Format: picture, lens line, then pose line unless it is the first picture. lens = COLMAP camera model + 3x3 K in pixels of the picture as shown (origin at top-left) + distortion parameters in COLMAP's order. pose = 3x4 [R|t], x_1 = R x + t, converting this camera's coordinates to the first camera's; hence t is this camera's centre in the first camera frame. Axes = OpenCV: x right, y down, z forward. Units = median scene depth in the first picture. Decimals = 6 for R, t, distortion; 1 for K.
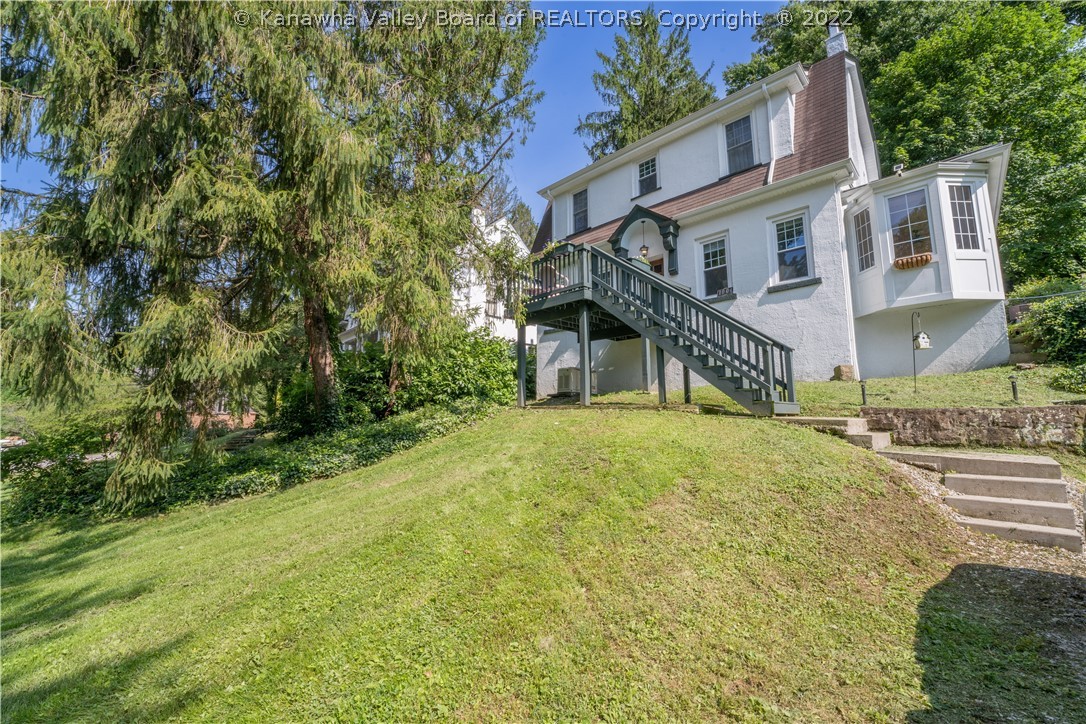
lens RADIAL K [[448.0, 0, 541.6], [0, 448.0, 361.3], [0, 0, 1]] dist [-0.024857, 0.000770]
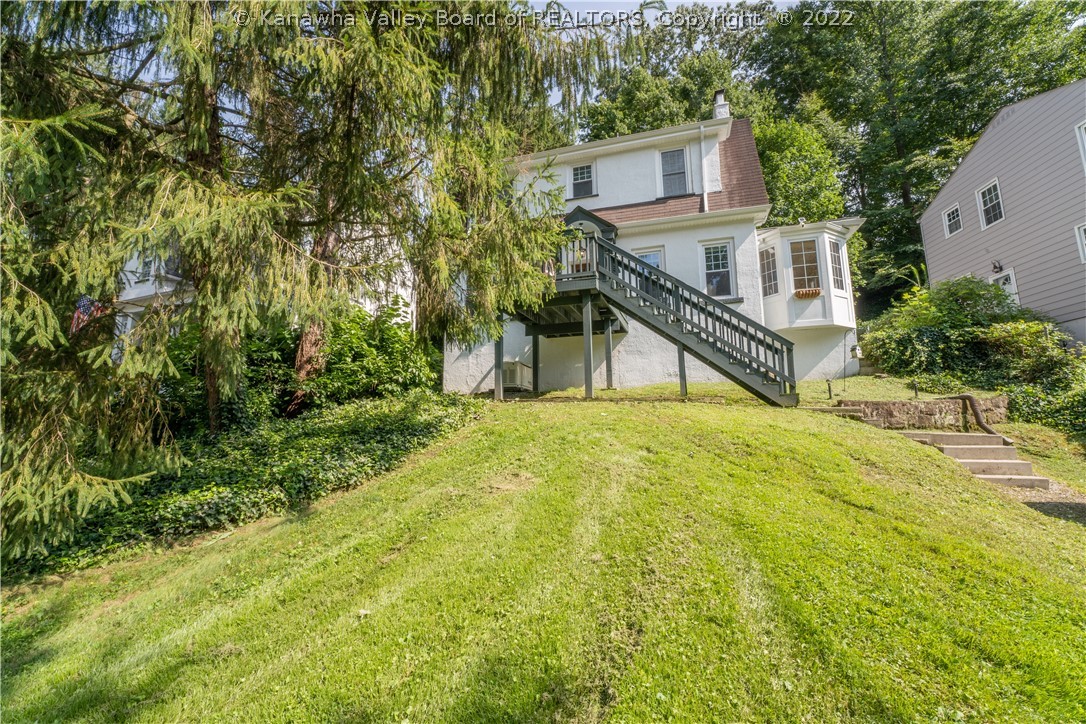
lens RADIAL K [[448.0, 0, 541.6], [0, 448.0, 361.3], [0, 0, 1]] dist [-0.024857, 0.000770]
pose [[0.887778, 0.057680, 0.456644, -0.432533], [-0.052219, 0.998333, -0.024582, 0.047226], [-0.457301, -0.002022, 0.889310, 0.179827]]
